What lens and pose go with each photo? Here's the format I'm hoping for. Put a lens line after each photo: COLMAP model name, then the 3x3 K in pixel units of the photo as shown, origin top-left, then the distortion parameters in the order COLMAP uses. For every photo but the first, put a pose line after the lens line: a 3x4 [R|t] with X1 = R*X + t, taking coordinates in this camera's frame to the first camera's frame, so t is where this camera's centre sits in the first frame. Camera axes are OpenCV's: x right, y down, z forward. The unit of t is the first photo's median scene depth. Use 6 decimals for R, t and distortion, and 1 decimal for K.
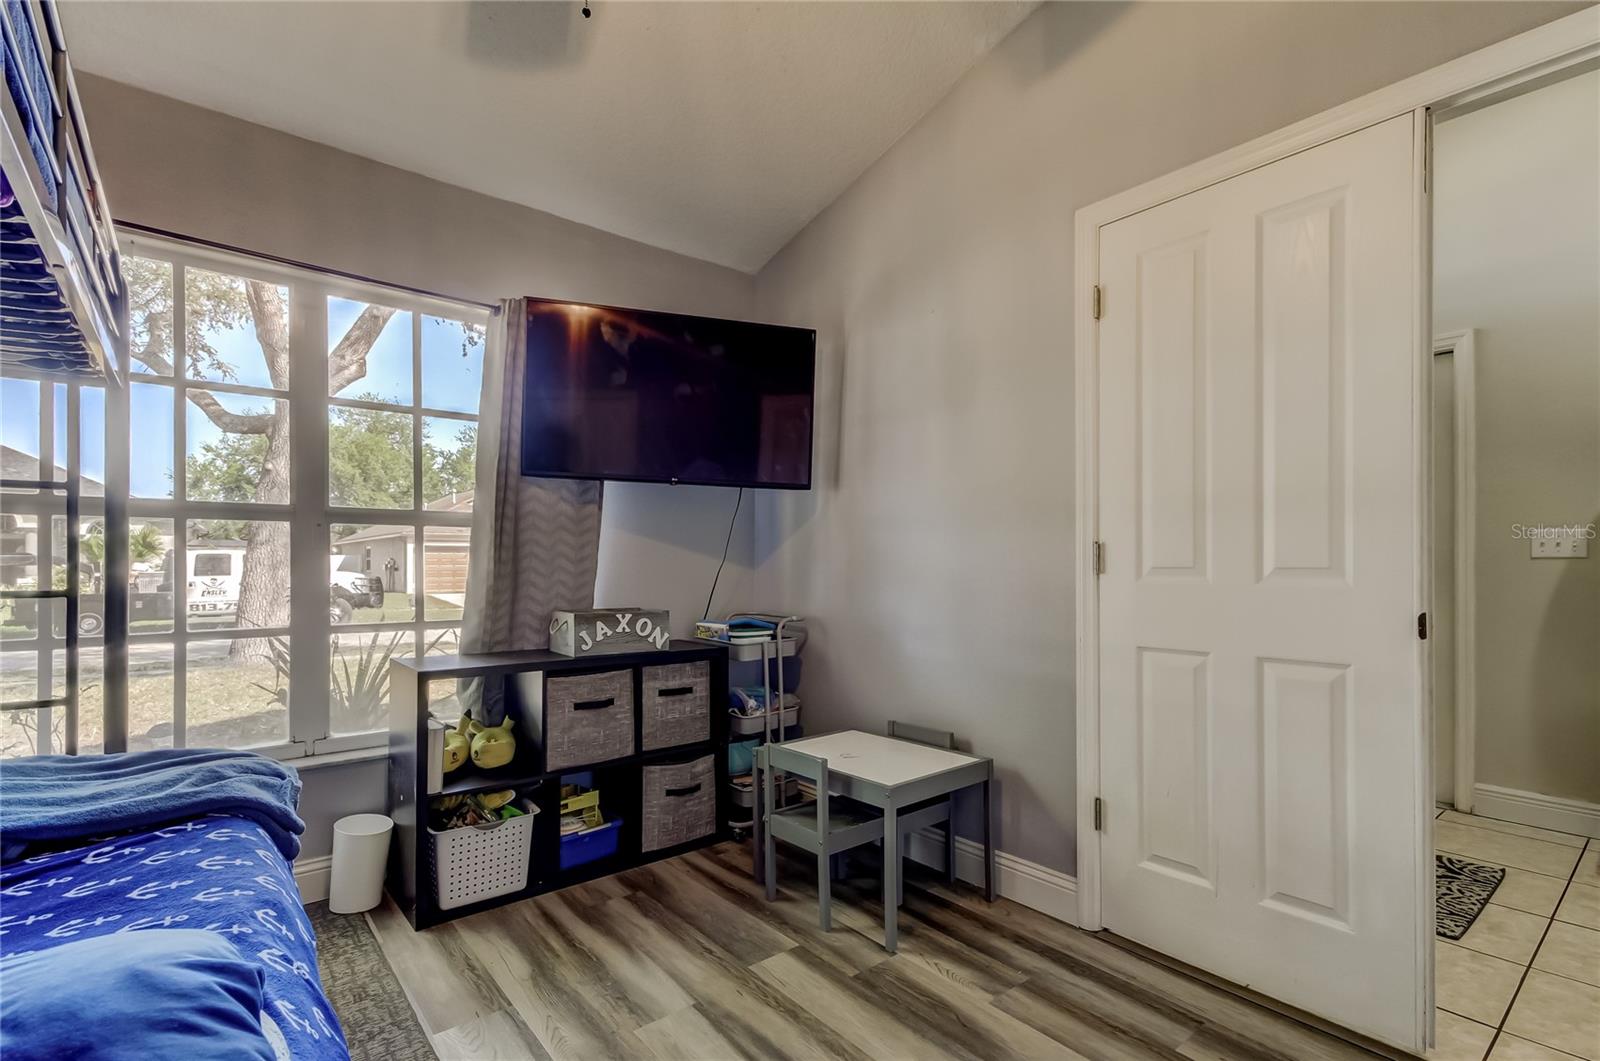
lens RADIAL K [[754.7, 0, 798.7], [0, 754.7, 556.5], [0, 0, 1]] dist [0.013892, -0.000233]
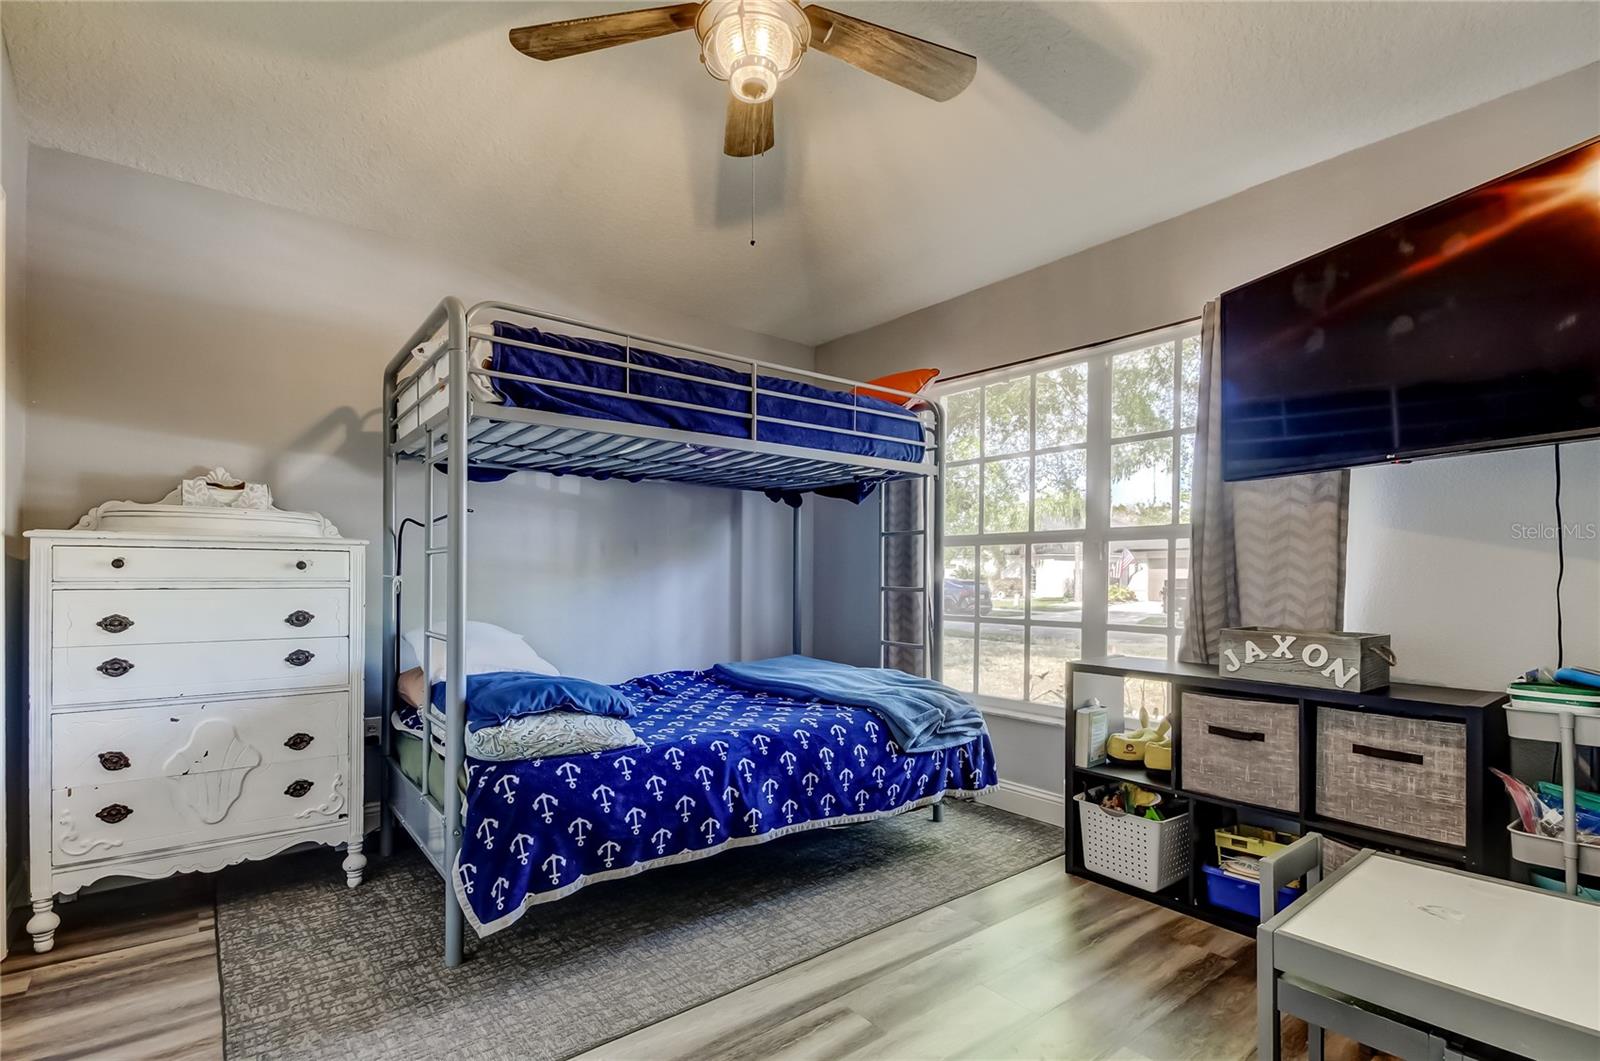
lens RADIAL K [[736.0, 0, 801.2], [0, 736.0, 576.3], [0, 0, 1]] dist [0.019825, 0.000447]
pose [[-0.015379, -0.002574, -0.999878, 0.580013], [0.004145, 0.999988, -0.002638, 0.011535], [0.999873, -0.004185, -0.015368, 0.487101]]
